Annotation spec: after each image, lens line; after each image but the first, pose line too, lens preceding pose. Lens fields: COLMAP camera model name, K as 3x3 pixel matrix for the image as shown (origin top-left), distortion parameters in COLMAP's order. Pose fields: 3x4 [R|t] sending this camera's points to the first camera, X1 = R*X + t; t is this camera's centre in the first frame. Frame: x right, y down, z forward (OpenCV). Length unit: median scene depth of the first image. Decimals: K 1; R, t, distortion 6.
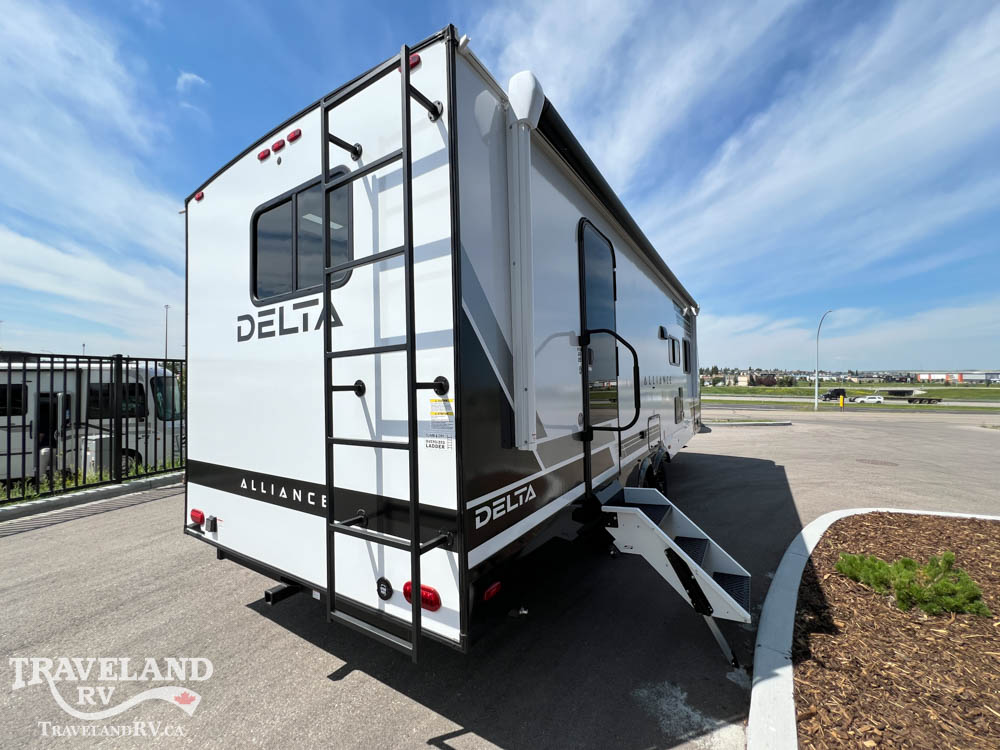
lens RADIAL K [[399.6, 0, 495.8], [0, 399.6, 376.6], [0, 0, 1]] dist [0.001190, -0.000149]
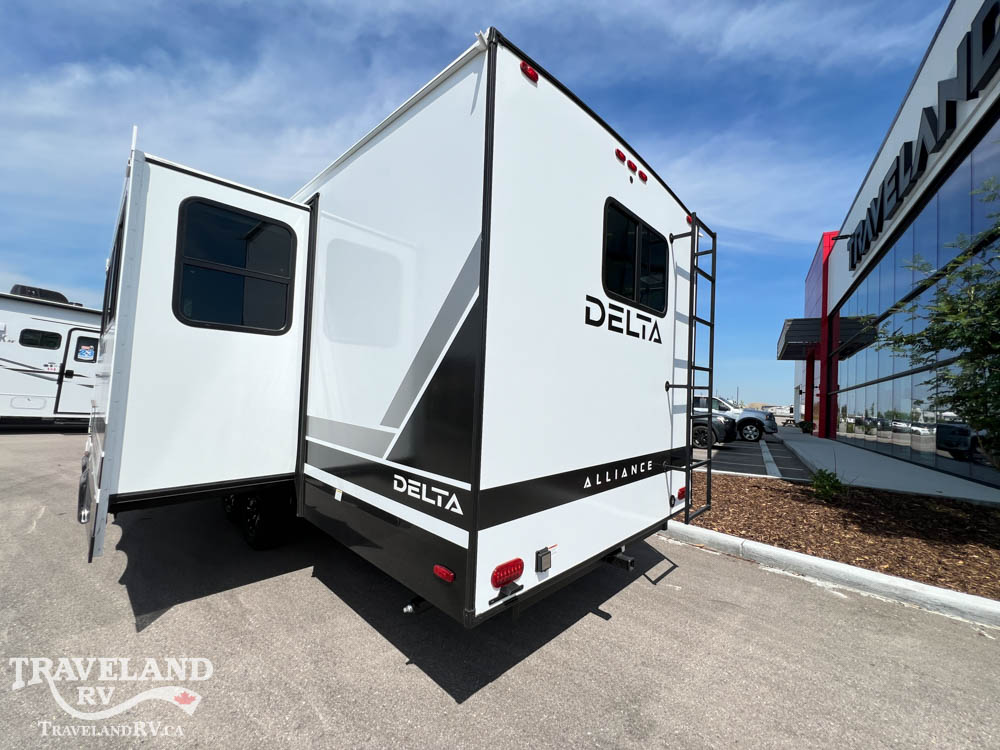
lens RADIAL K [[399.6, 0, 494.9], [0, 399.6, 373.3], [0, 0, 1]] dist [0.001190, -0.000149]
pose [[0.191306, 0.061850, 0.979580, -1.635502], [-0.068391, 0.996427, -0.049557, 0.084182], [-0.979145, -0.057514, 0.194852, 1.084922]]
